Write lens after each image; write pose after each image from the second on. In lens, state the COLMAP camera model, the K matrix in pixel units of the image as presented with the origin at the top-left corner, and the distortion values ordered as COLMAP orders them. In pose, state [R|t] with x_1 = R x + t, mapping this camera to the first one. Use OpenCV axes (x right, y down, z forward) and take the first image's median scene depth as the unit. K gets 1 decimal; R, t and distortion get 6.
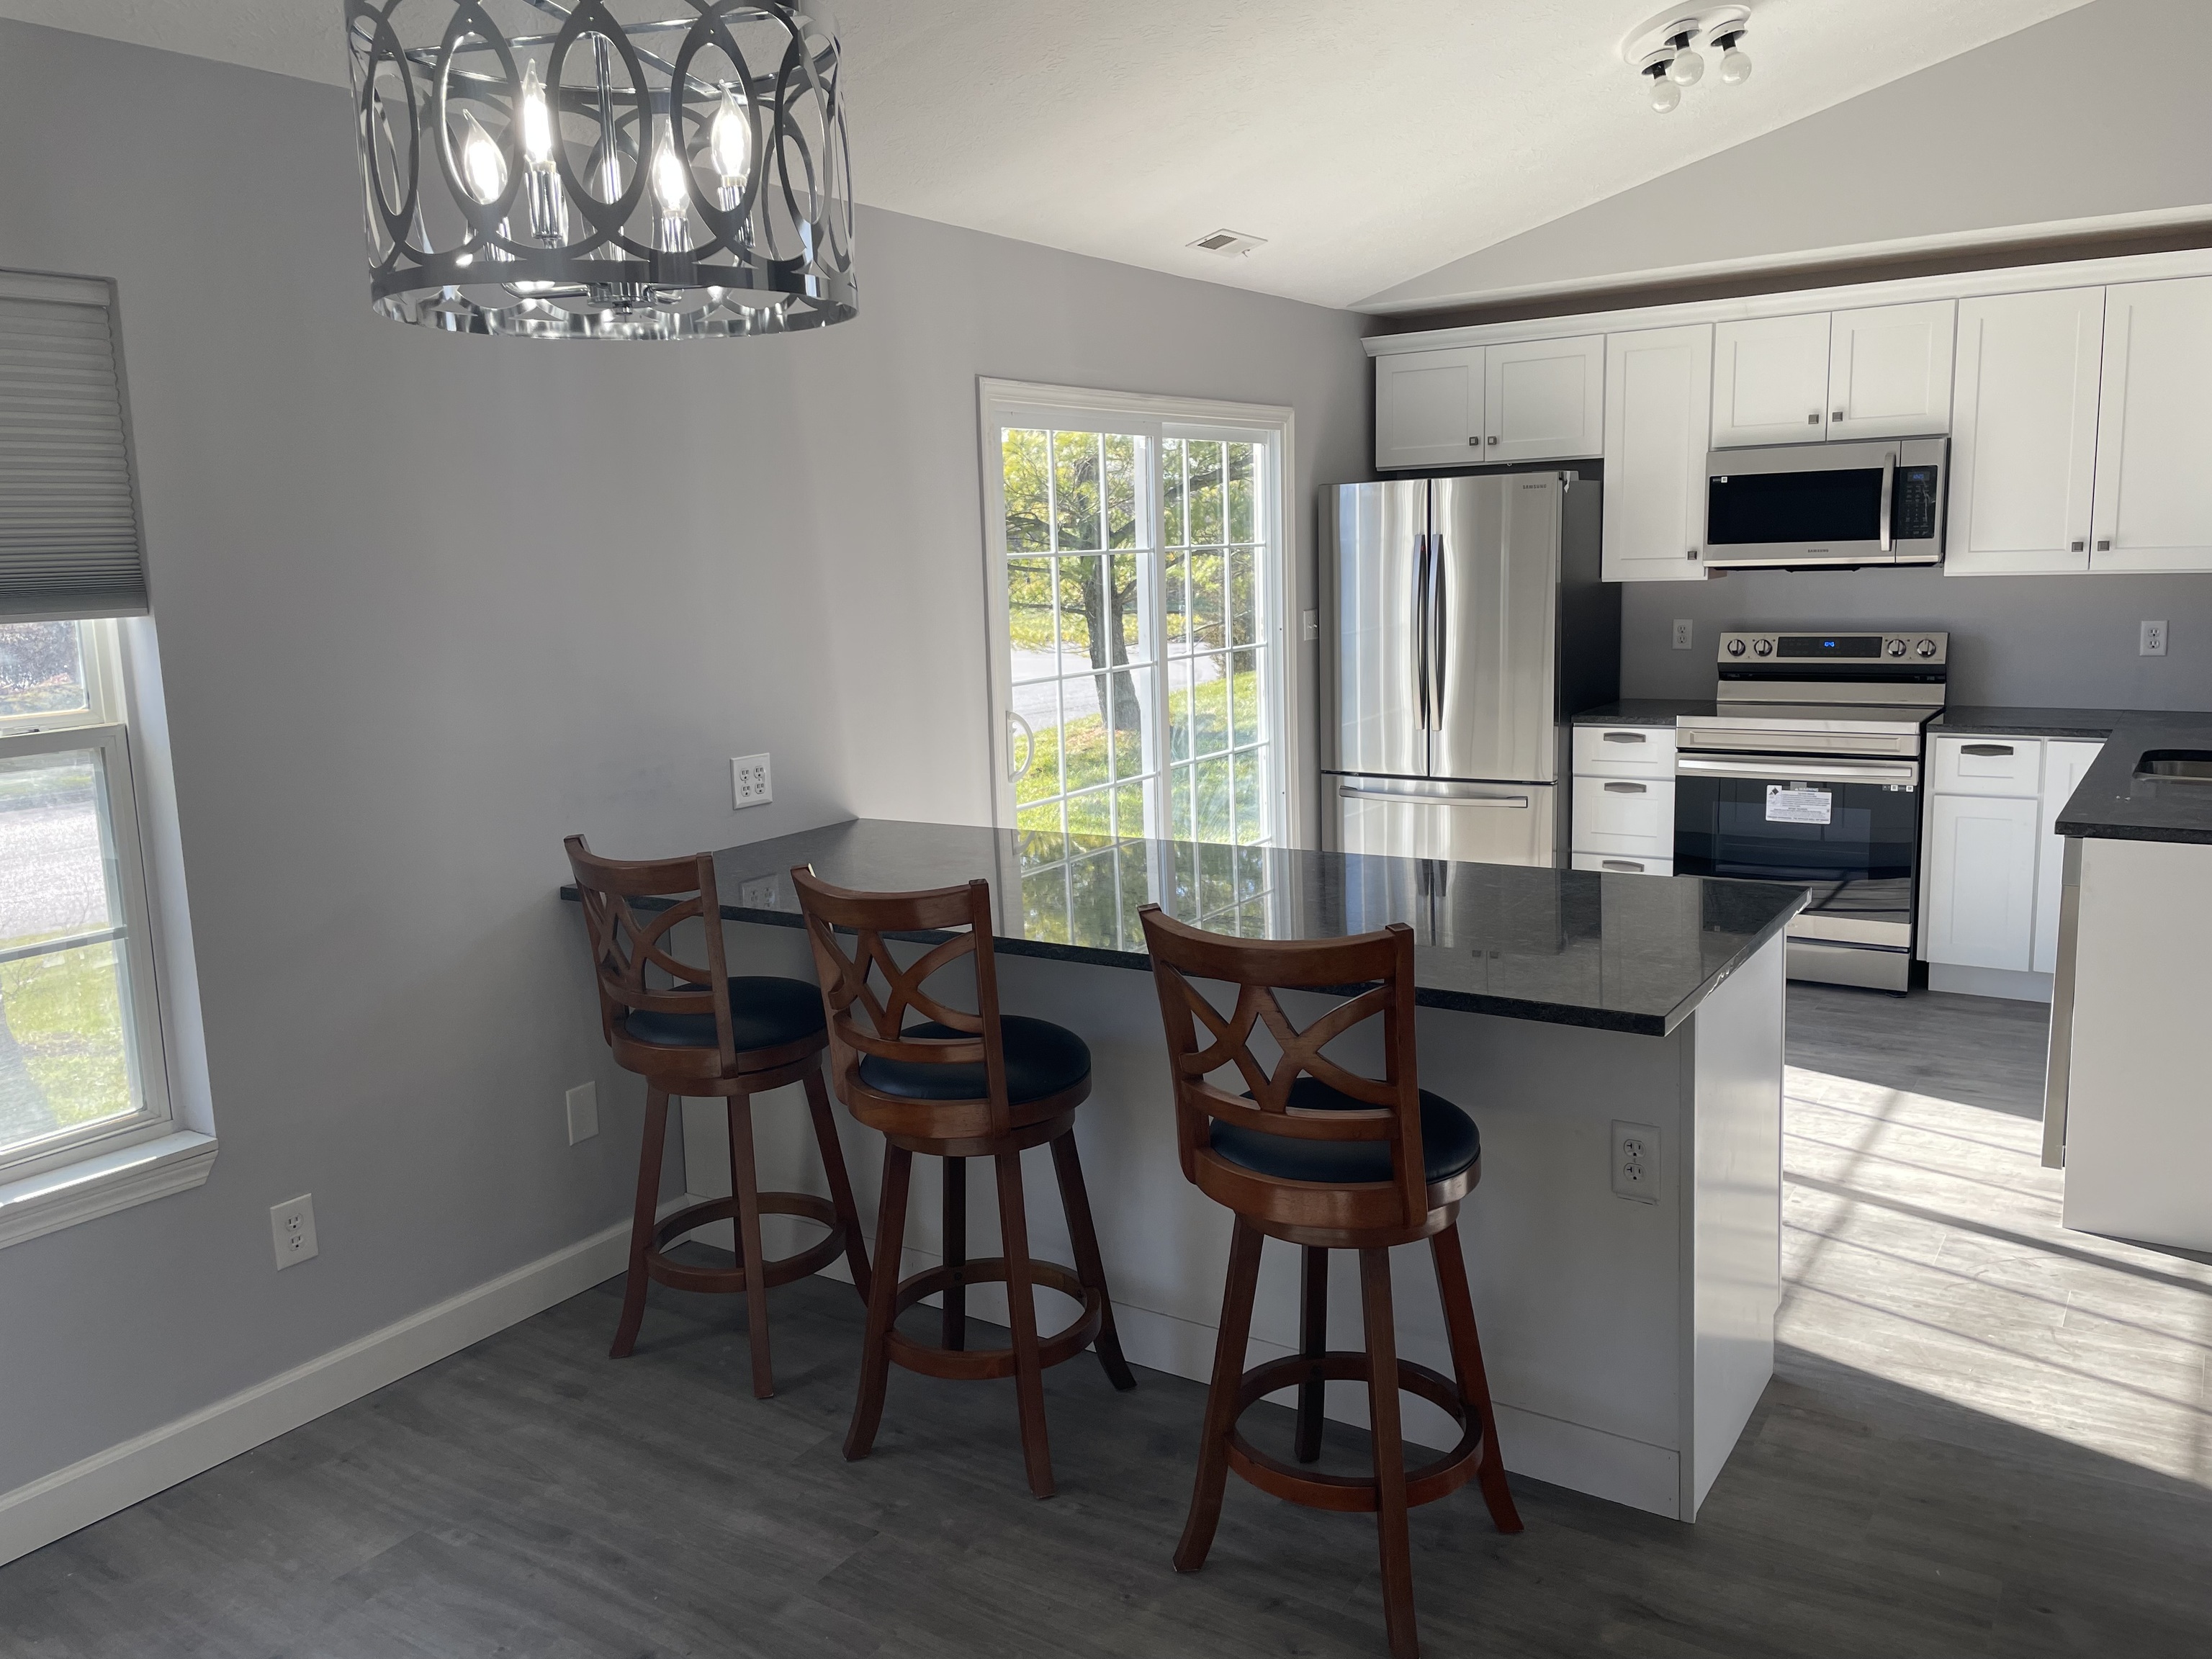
lens RADIAL K [[1666.4, 0, 1106.0], [0, 1666.4, 829.5], [0, 0, 1]] dist [0.122909, -0.152199]
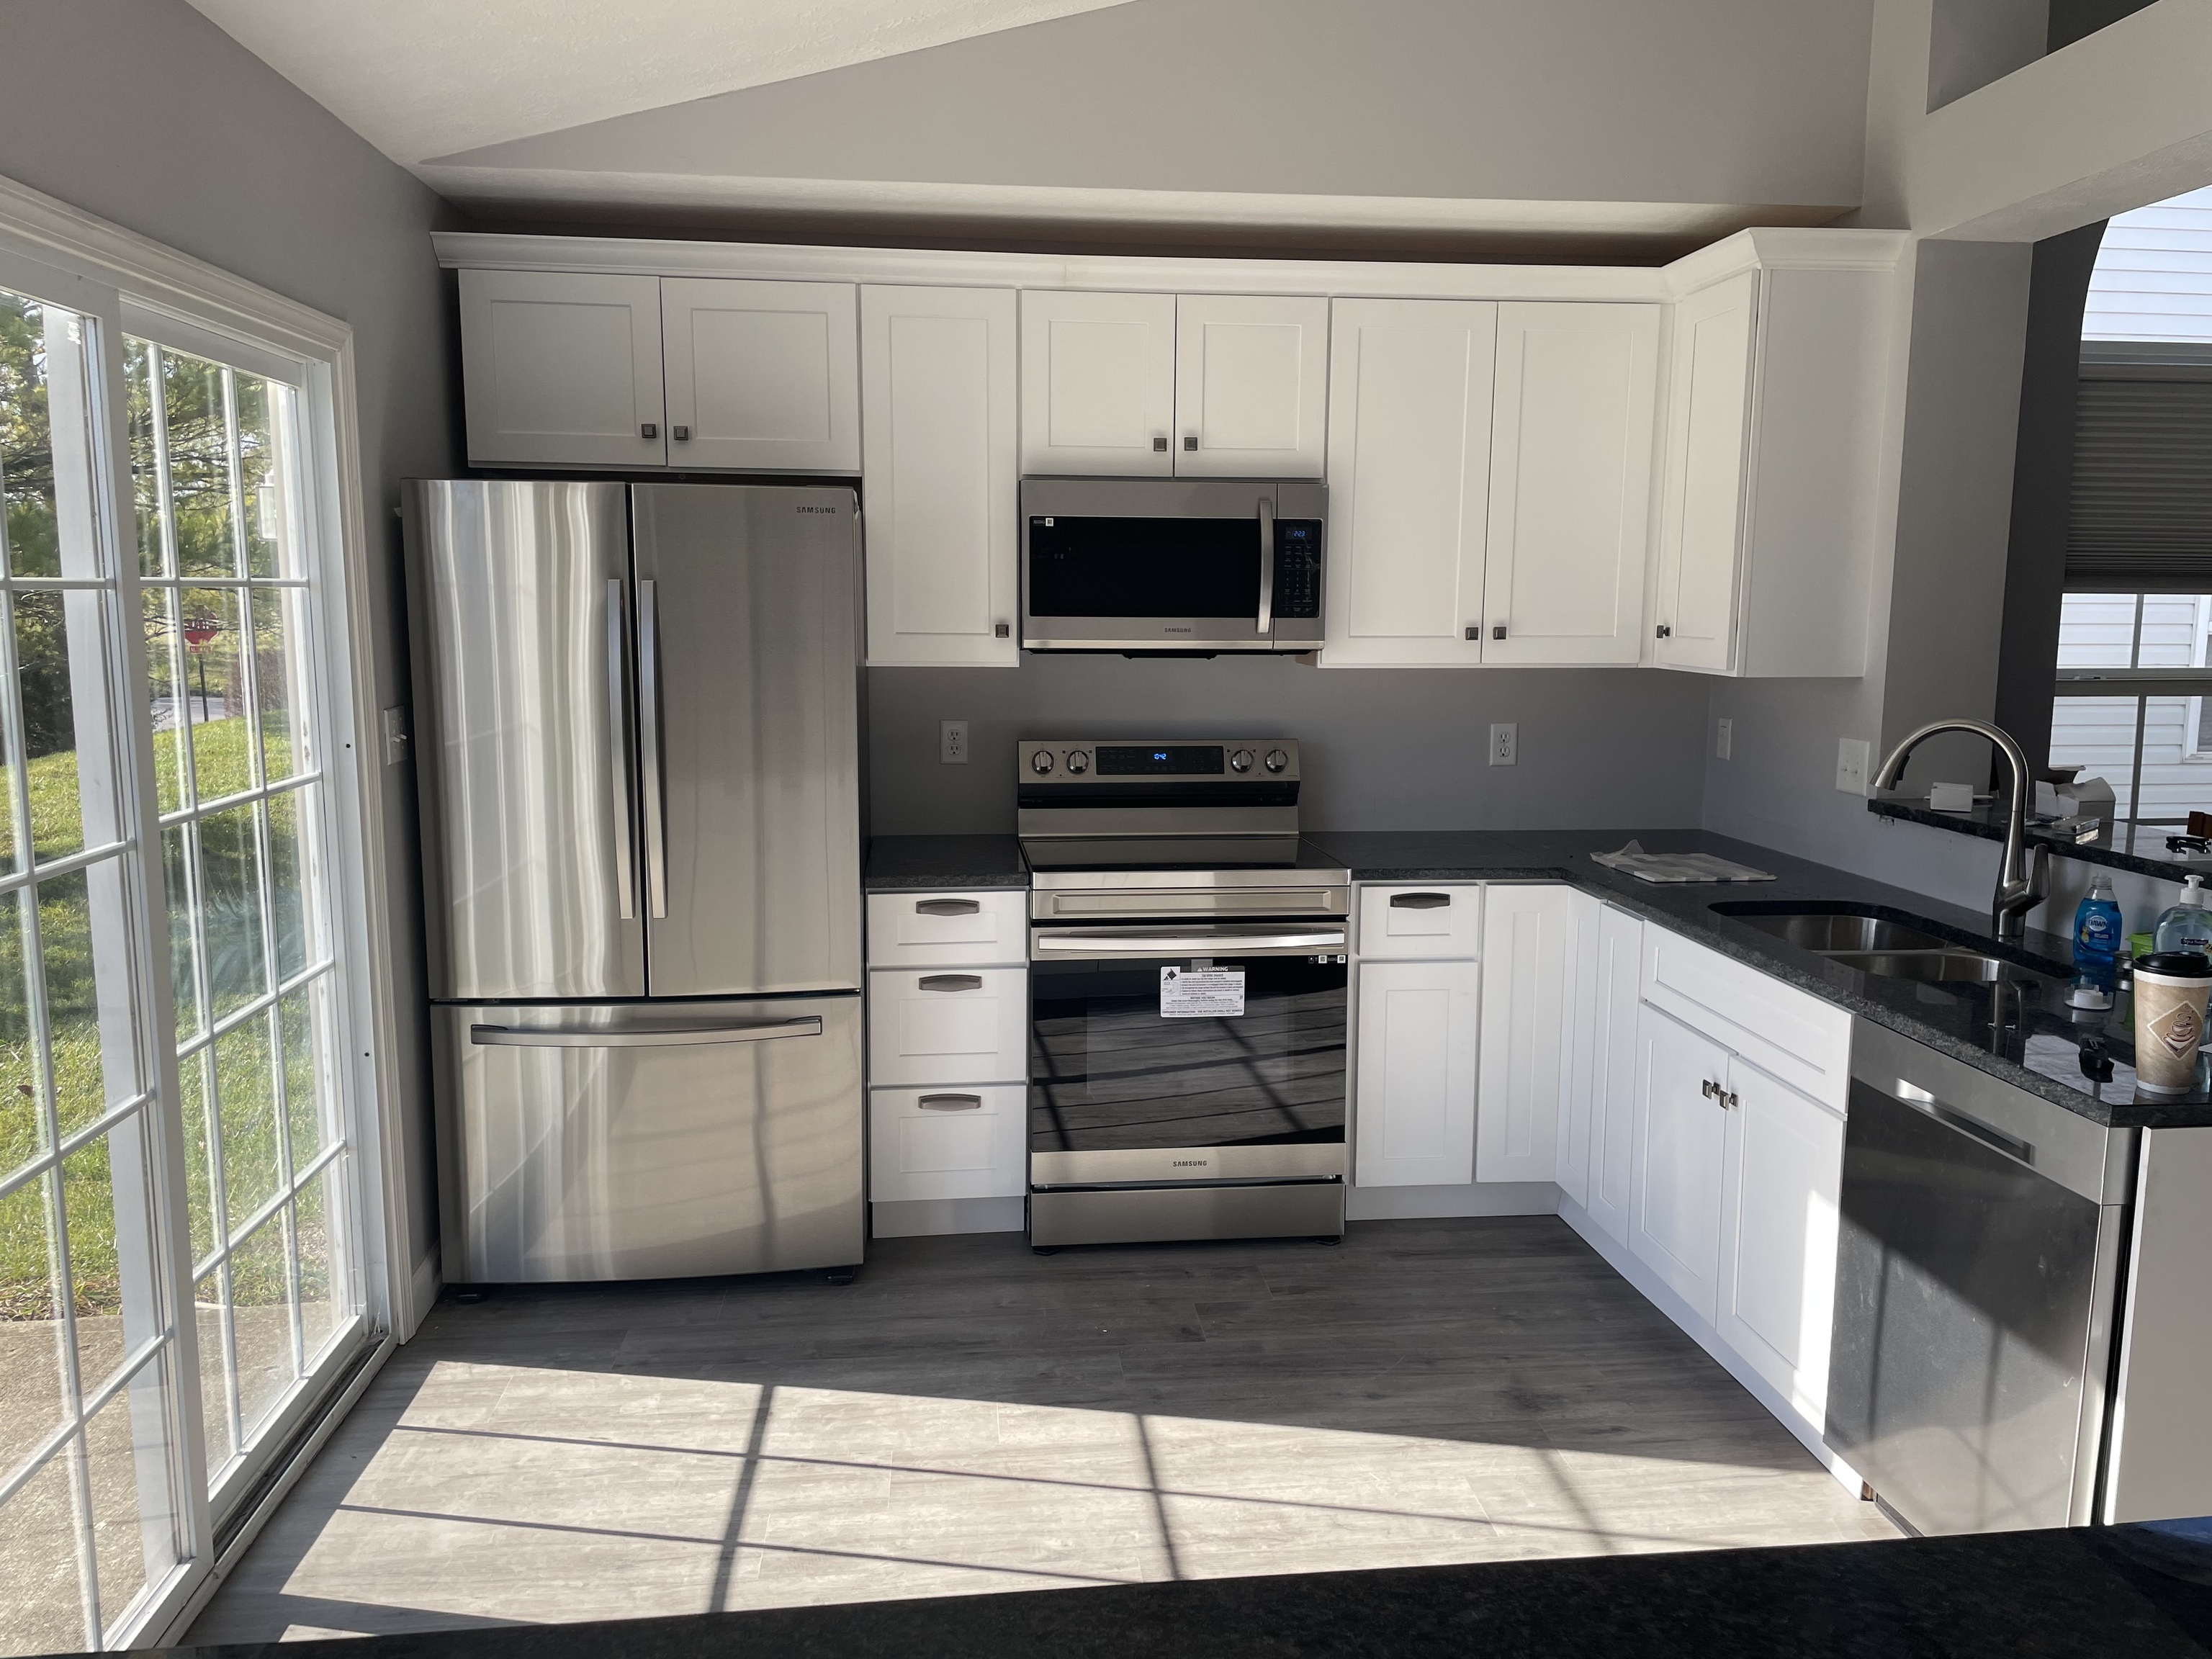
lens RADIAL K [[1666.4, 0, 1106.0], [0, 1666.4, 829.5], [0, 0, 1]] dist [0.122909, -0.152199]
pose [[0.771922, -0.055240, 0.633312, -0.051731], [0.077915, 0.996928, -0.008011, -0.076229], [-0.630924, 0.055528, 0.773855, 0.473277]]
